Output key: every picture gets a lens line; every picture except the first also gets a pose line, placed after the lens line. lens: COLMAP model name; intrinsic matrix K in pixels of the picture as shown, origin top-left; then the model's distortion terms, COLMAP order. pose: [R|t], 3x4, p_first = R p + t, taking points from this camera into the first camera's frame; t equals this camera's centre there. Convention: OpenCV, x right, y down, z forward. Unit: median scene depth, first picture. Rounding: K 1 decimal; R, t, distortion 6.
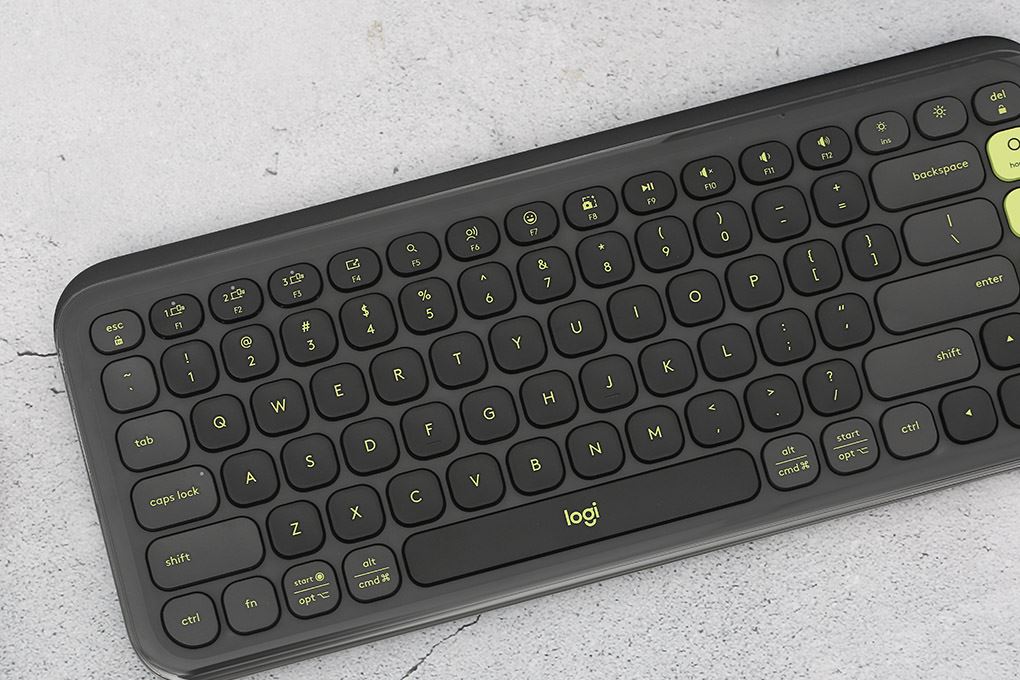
lens RADIAL K [[3373.1, 0, 463.6], [0, 3373.1, 353.0], [0, 0, 1]] dist [-0.014682, 0.000000]
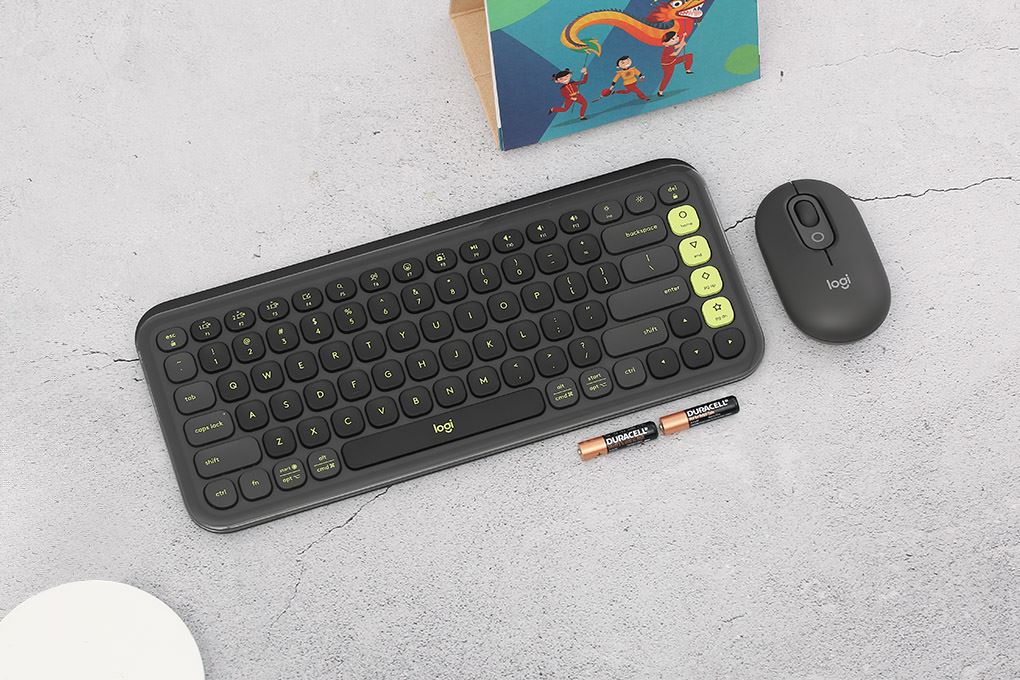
lens RADIAL K [[3373.1, 0, 519.9], [0, 3373.1, 416.8], [0, 0, 1]] dist [-0.014682, 0.000000]
pose [[0.998474, -0.045584, 0.031182, 0.020138], [0.050042, 0.985594, -0.161558, 0.322791], [-0.023368, 0.162871, 0.986371, -0.711475]]
